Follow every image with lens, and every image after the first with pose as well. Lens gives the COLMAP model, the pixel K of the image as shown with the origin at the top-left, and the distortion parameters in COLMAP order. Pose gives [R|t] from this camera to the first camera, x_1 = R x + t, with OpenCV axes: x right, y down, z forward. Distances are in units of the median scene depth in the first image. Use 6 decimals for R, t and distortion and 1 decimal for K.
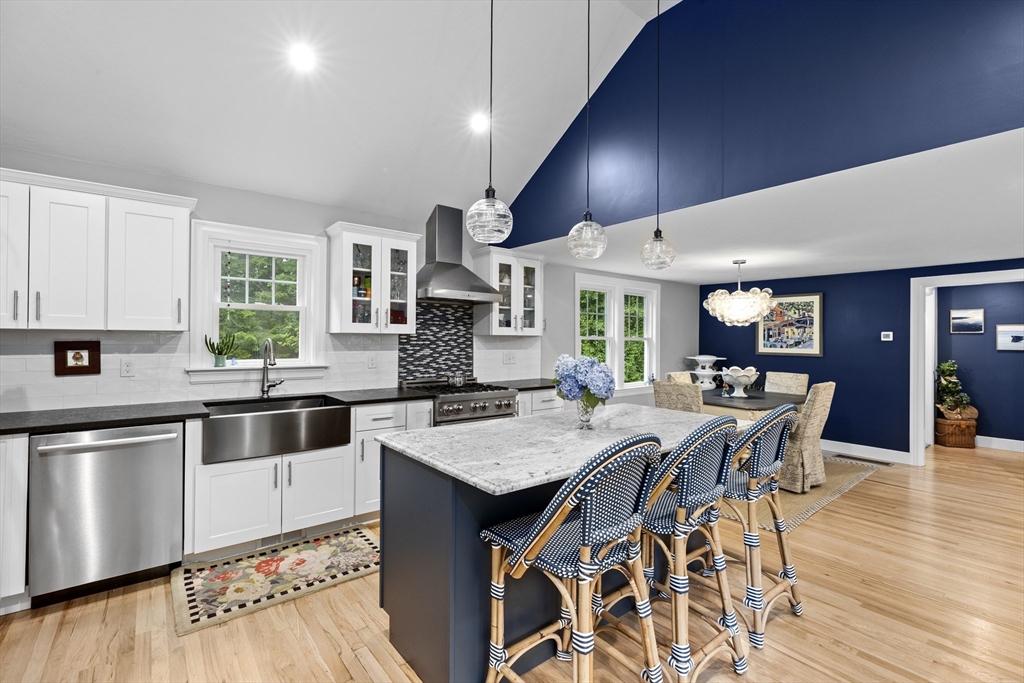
lens RADIAL K [[459.9, 0, 512.0], [0, 459.9, 335.4], [0, 0, 1]] dist [-0.010855, 0.005563]
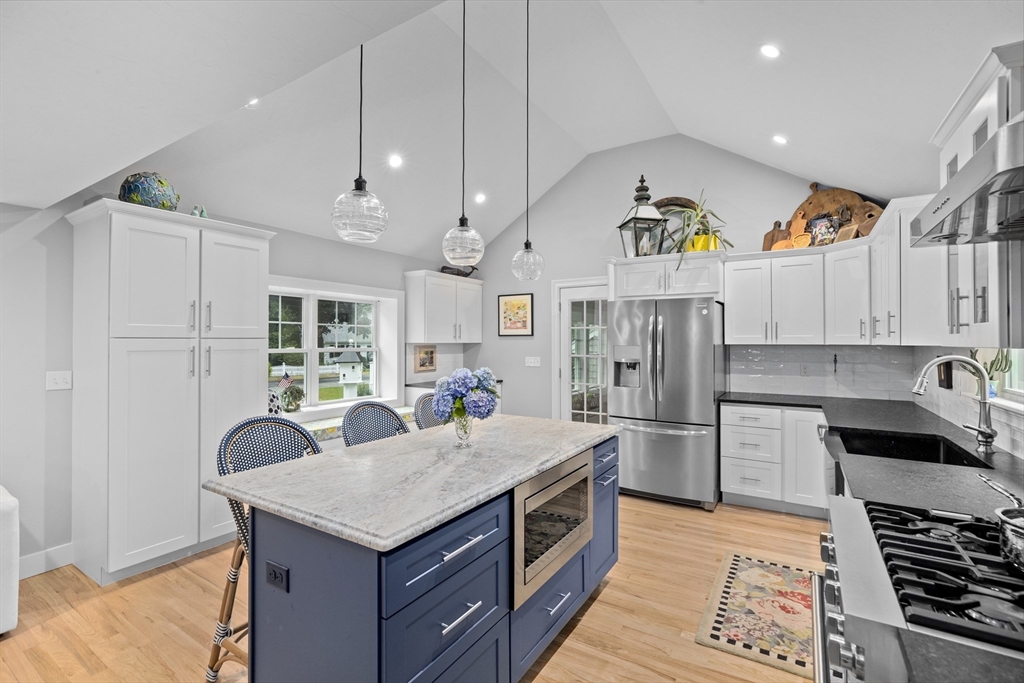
lens RADIAL K [[459.9, 0, 510.8], [0, 459.9, 336.5], [0, 0, 1]] dist [-0.010855, 0.005563]
pose [[-0.943441, -0.013836, -0.331251, 0.205123], [-0.008078, 0.999791, -0.018754, -0.002590], [0.331441, -0.015017, -0.943356, 1.031984]]
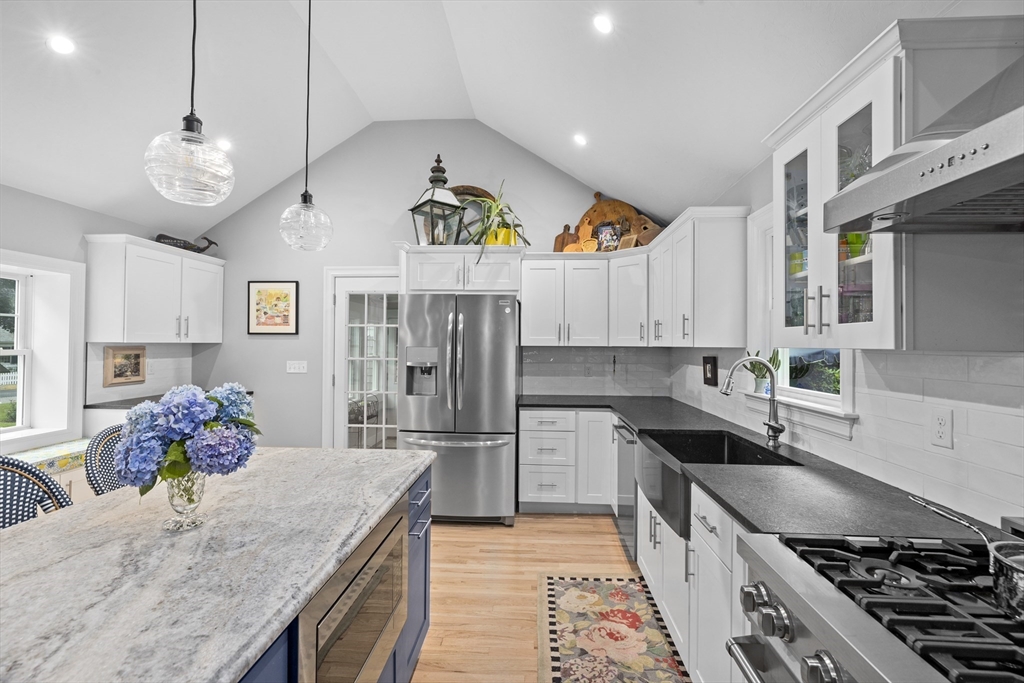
lens RADIAL K [[459.9, 0, 510.8], [0, 459.9, 336.3], [0, 0, 1]] dist [-0.010855, 0.005563]
pose [[-0.667224, -0.026494, -0.744385, 0.164415], [-0.009251, 0.999585, -0.027285, -0.001484], [0.744799, -0.011319, -0.667193, 0.874270]]
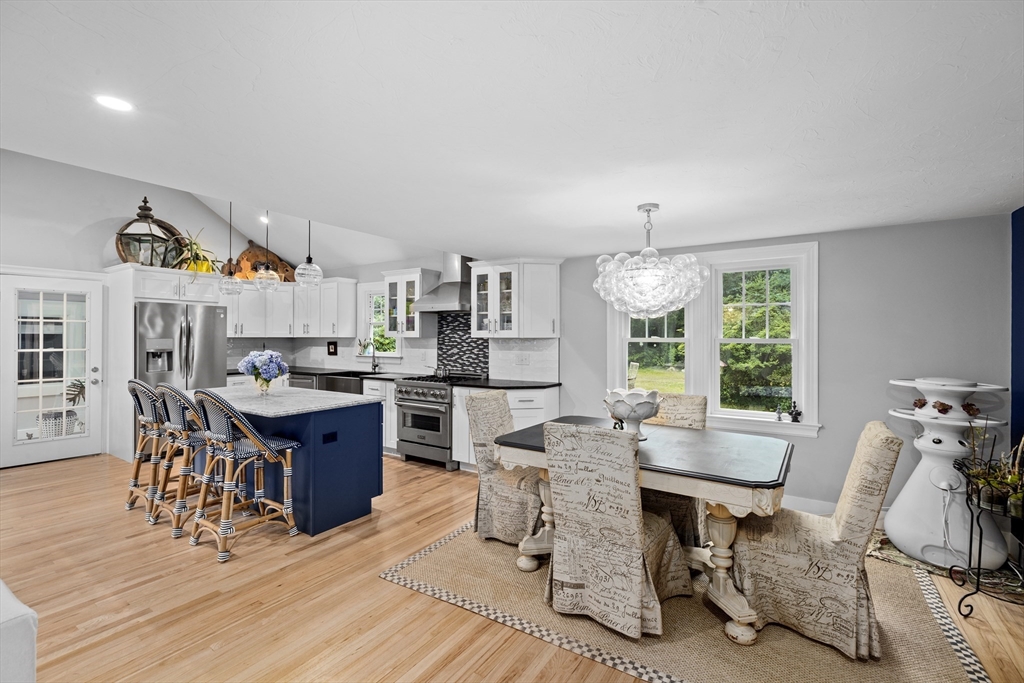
lens RADIAL K [[459.9, 0, 510.7], [0, 459.9, 335.7], [0, 0, 1]] dist [-0.010855, 0.005563]
pose [[0.314974, -0.010348, -0.949044, 1.073024], [0.006513, 0.999941, -0.008742, 0.005221], [0.949078, -0.003427, 0.315023, 0.706603]]
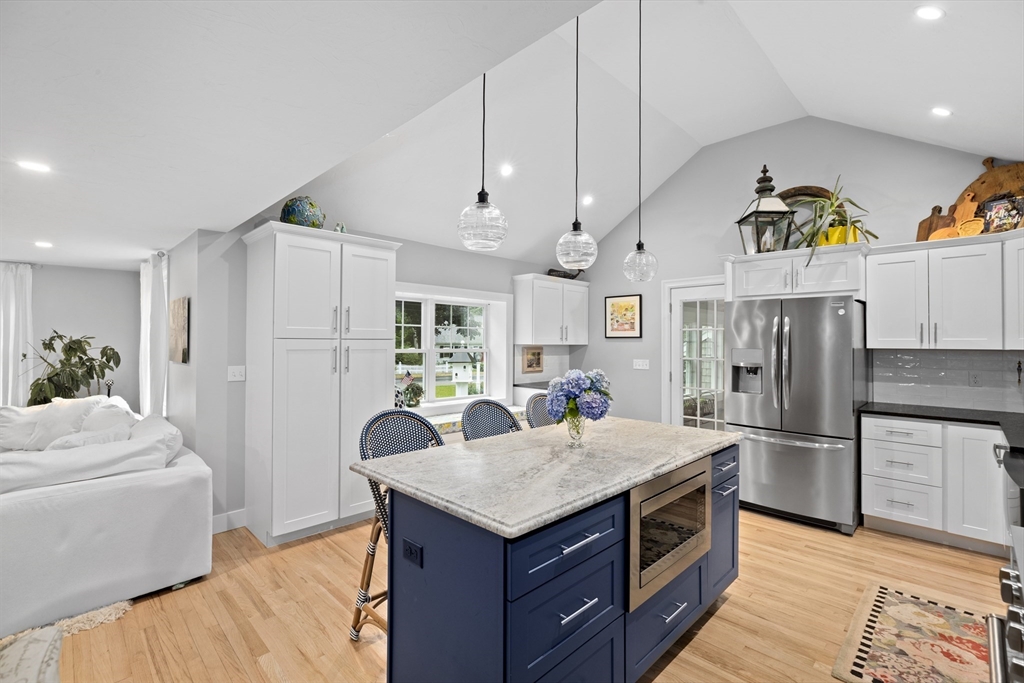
lens RADIAL K [[459.9, 0, 510.8], [0, 459.9, 336.2], [0, 0, 1]] dist [-0.010855, 0.005563]
pose [[-0.993070, -0.017955, -0.116141, 0.219781], [-0.015701, 0.999671, -0.020288, -0.002623], [0.116467, -0.018324, -0.993025, 1.041772]]
